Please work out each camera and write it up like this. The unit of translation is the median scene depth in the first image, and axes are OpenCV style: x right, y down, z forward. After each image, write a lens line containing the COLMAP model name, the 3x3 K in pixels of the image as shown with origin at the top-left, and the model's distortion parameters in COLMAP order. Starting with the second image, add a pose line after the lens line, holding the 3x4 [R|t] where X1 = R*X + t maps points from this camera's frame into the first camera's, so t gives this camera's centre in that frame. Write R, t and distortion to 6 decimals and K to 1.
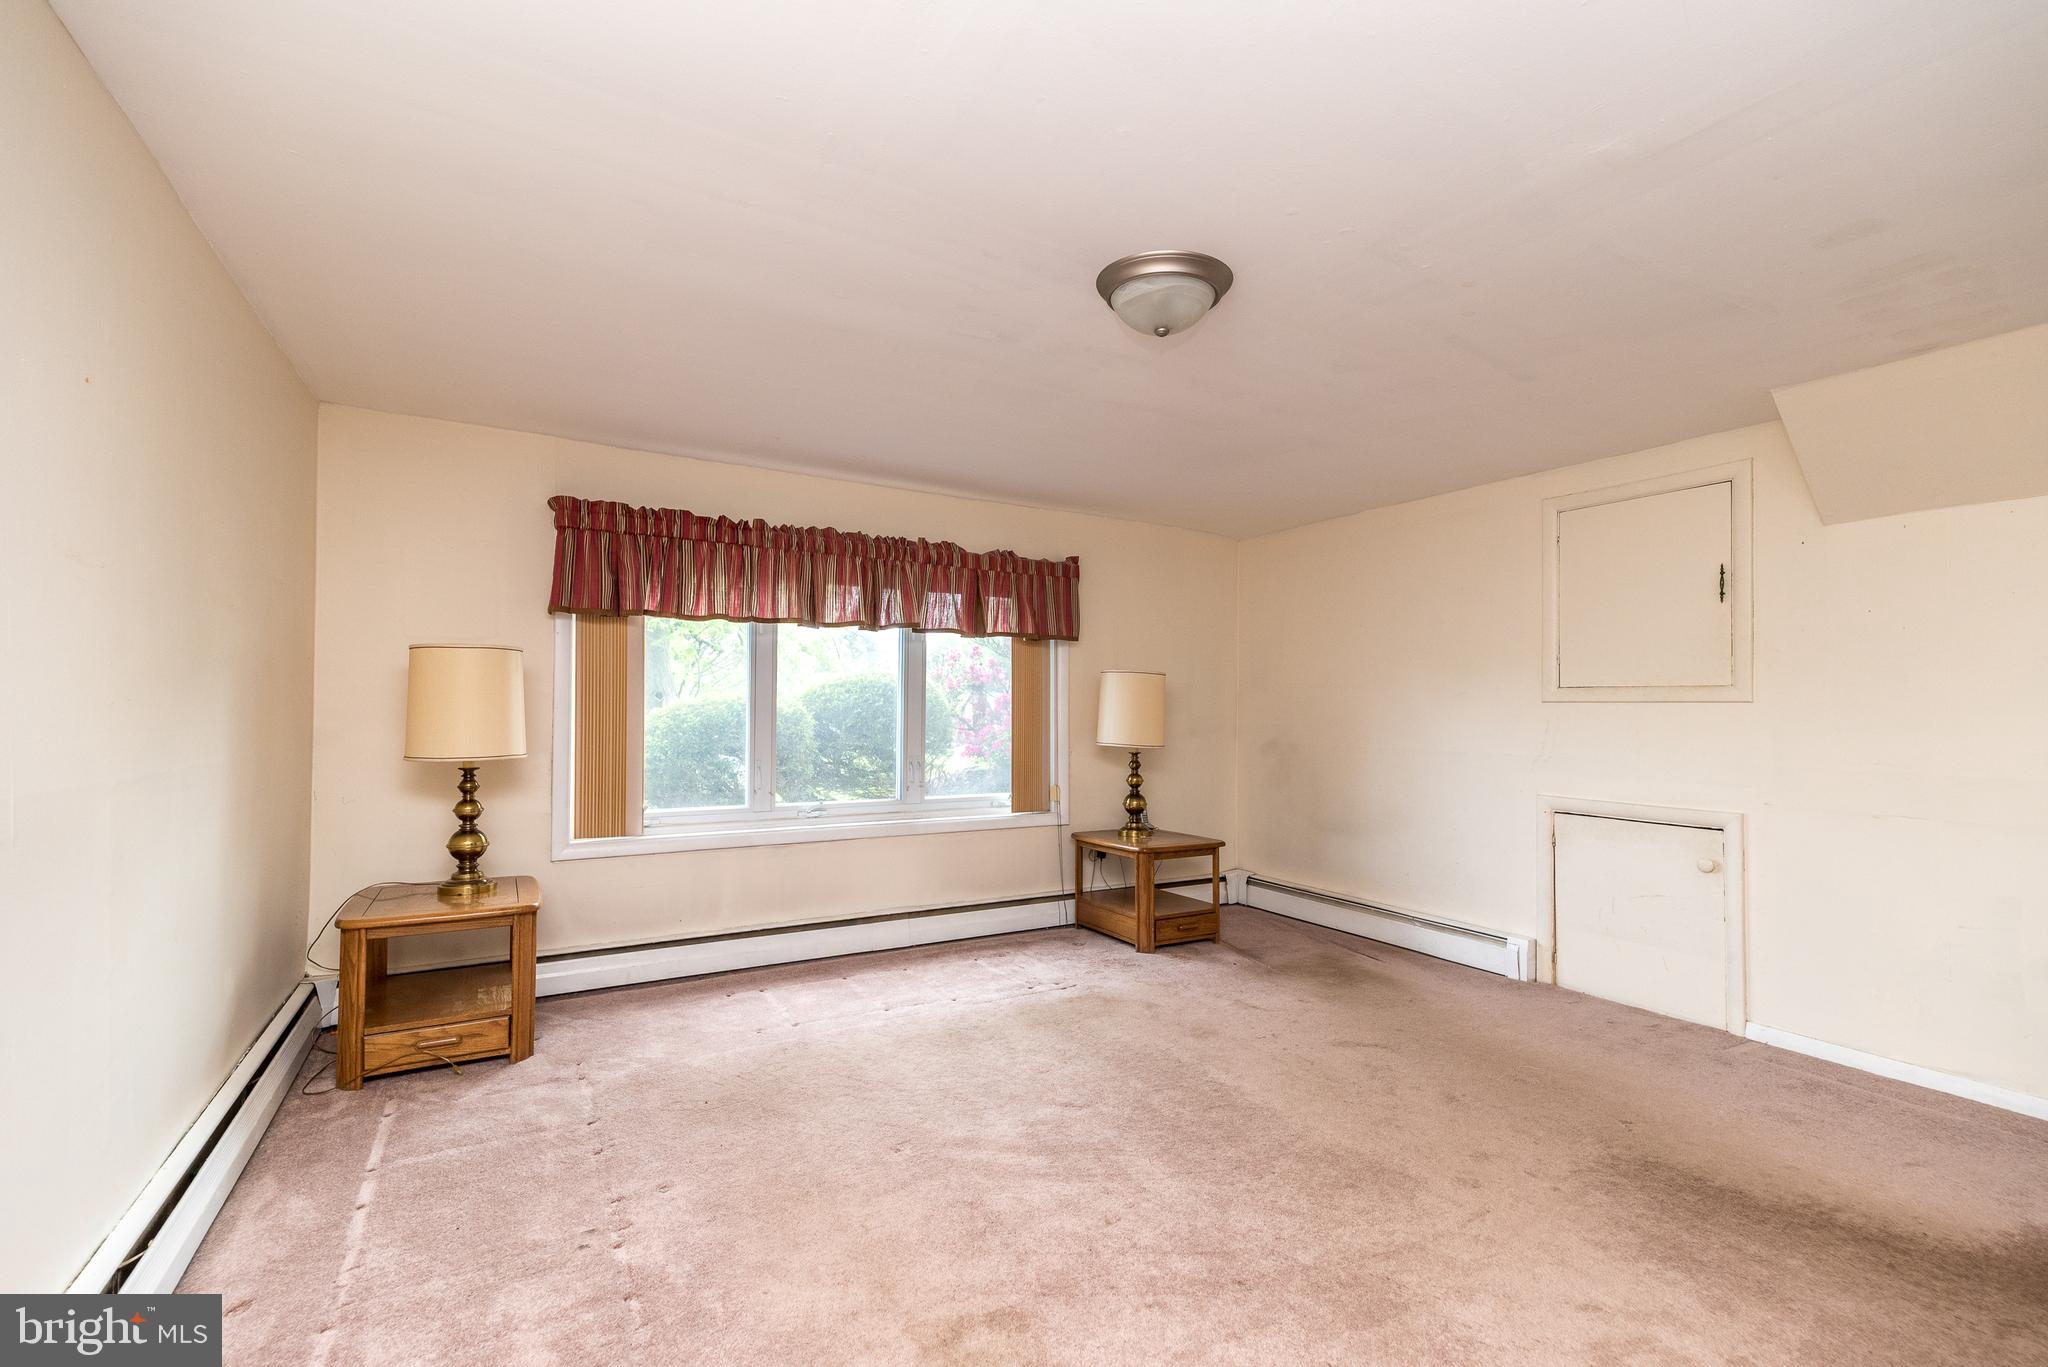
lens RADIAL K [[894.6, 0, 1014.1], [0, 894.6, 693.7], [0, 0, 1]] dist [0.005824, 0.000092]
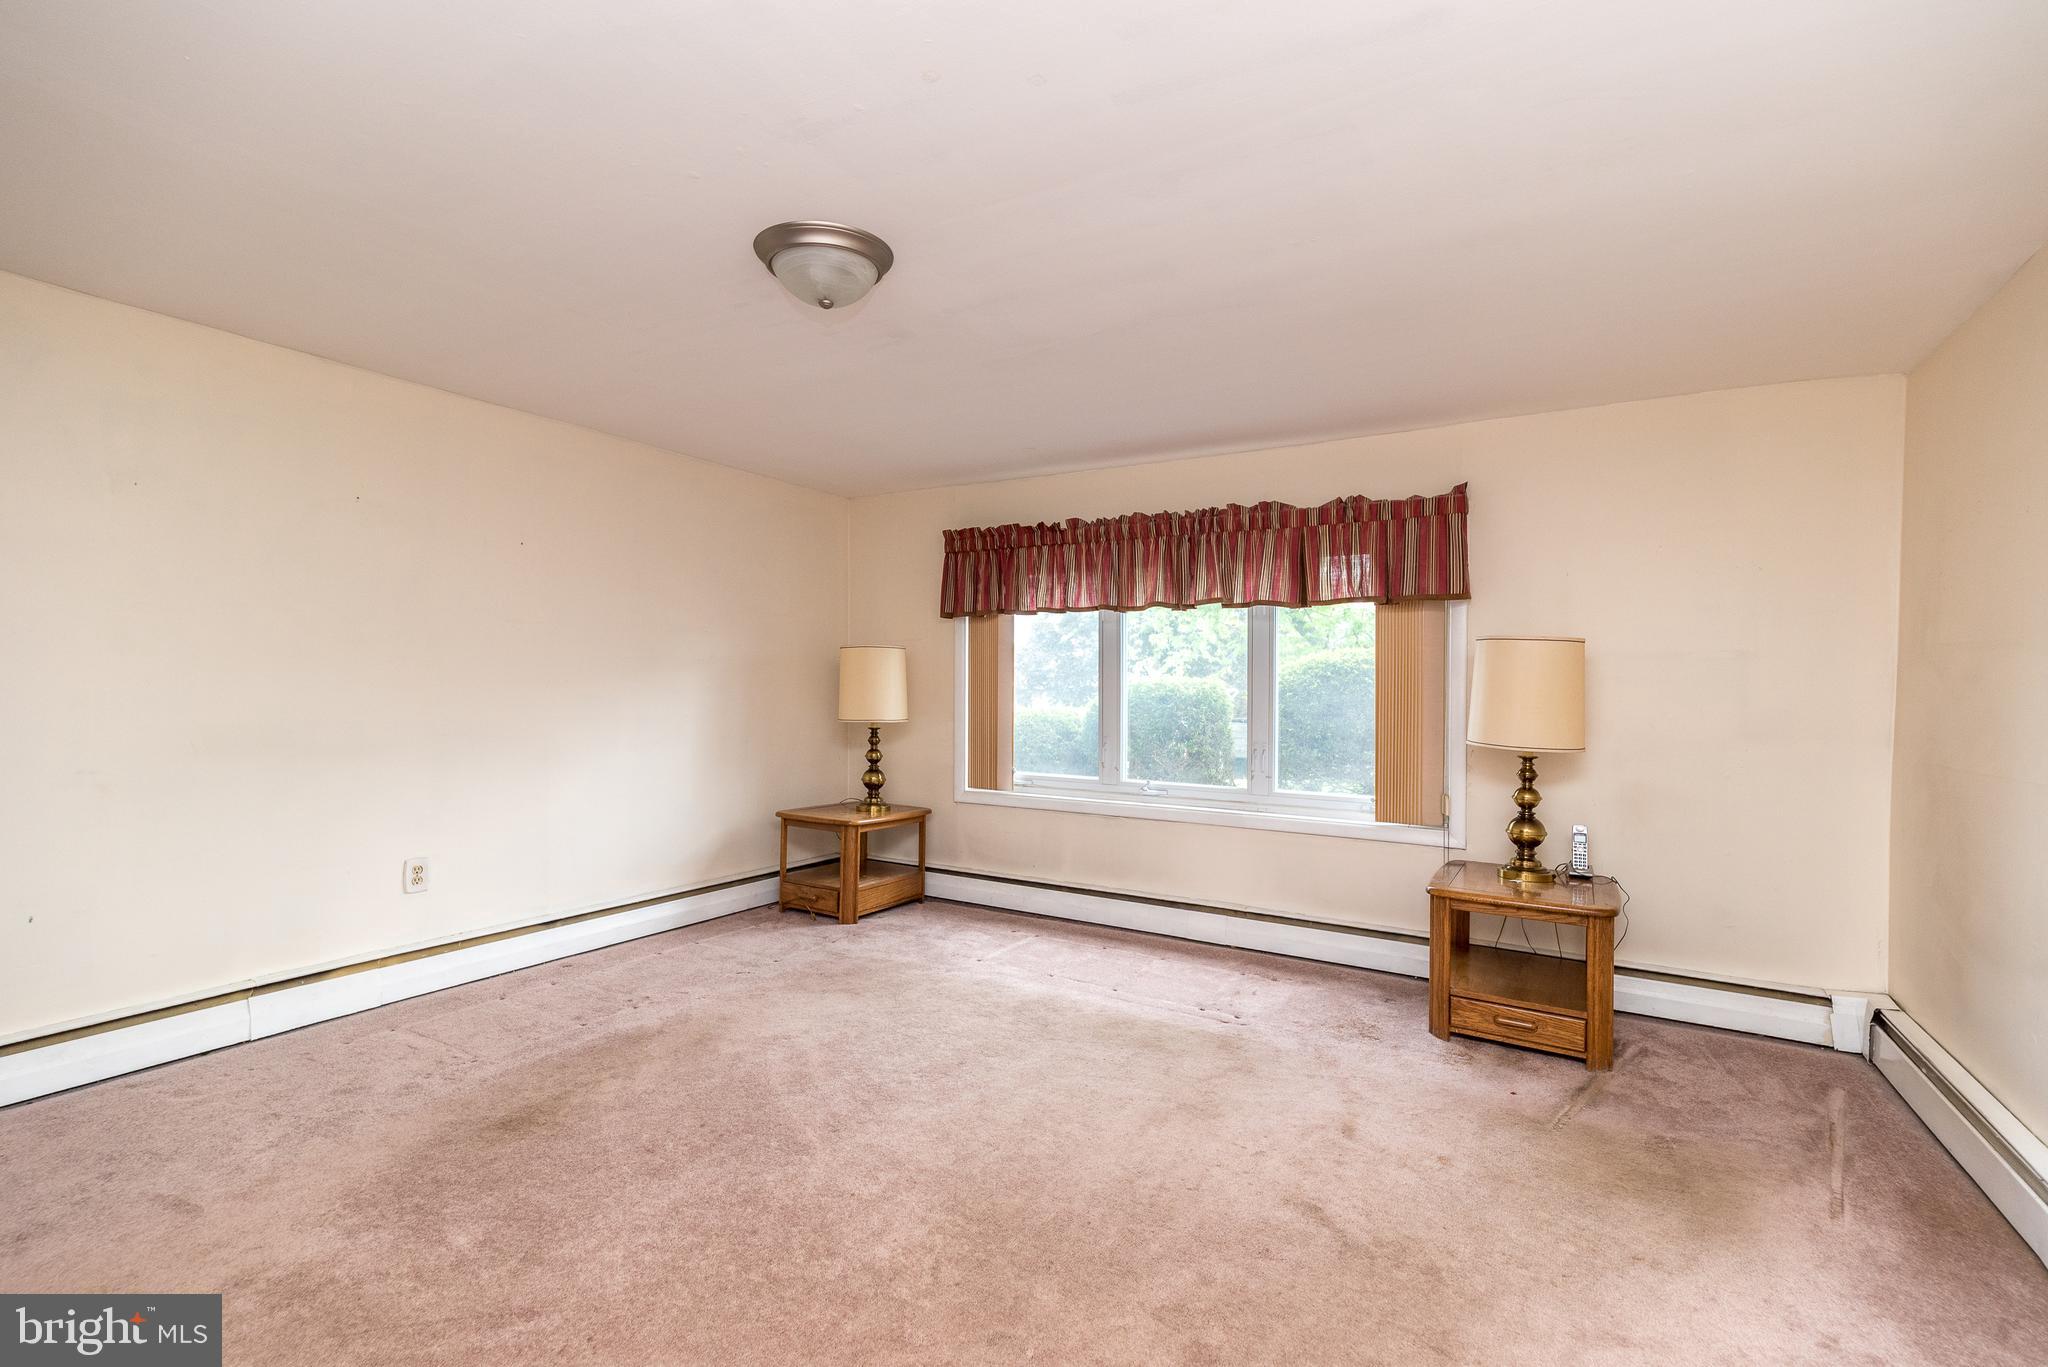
lens RADIAL K [[906.2, 0, 1028.8], [0, 906.2, 695.5], [0, 0, 1]] dist [0.055236, 0.000120]
pose [[0.499560, 0.008155, -0.866241, 0.622866], [0.004514, 0.999918, 0.012017, 0.010140], [0.866267, -0.009913, 0.499482, 0.363694]]
